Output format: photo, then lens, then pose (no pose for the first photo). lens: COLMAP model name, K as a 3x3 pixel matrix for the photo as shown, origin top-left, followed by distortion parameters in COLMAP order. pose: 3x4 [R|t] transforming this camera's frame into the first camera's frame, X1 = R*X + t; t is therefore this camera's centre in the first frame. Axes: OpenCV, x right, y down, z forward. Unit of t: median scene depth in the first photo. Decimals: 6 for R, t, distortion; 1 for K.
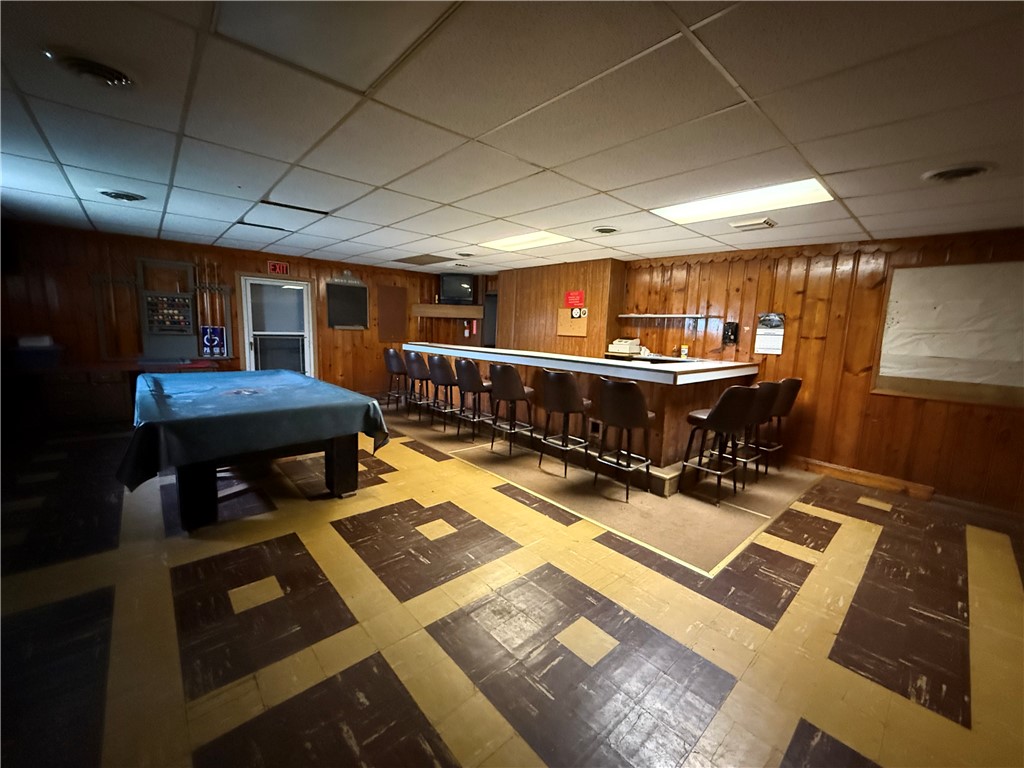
lens RADIAL K [[409.1, 0, 513.0], [0, 409.1, 378.6], [0, 0, 1]] dist [0.001070, -0.000057]
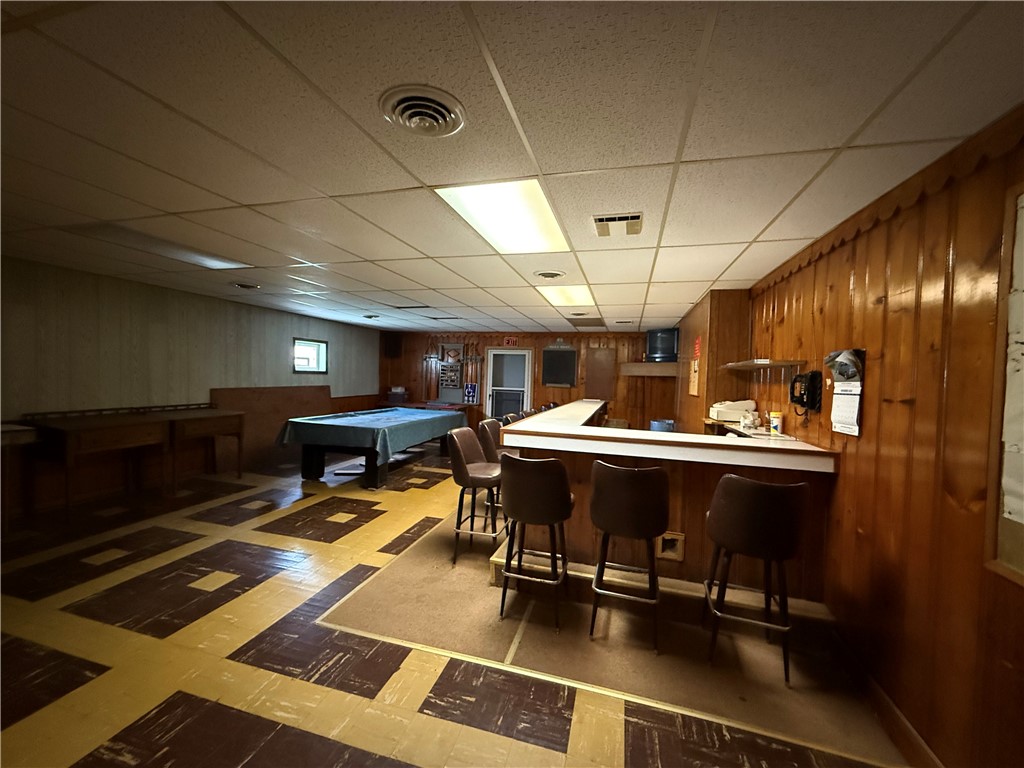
lens RADIAL K [[410.1, 0, 512.0], [0, 410.1, 384.0], [0, 0, 1]] dist [-0.000973, -0.000230]
pose [[0.529759, 0.000413, -0.848148, 0.984231], [-0.123567, 0.989368, -0.076699, -0.040660], [0.839099, 0.145435, 0.524178, 0.502863]]
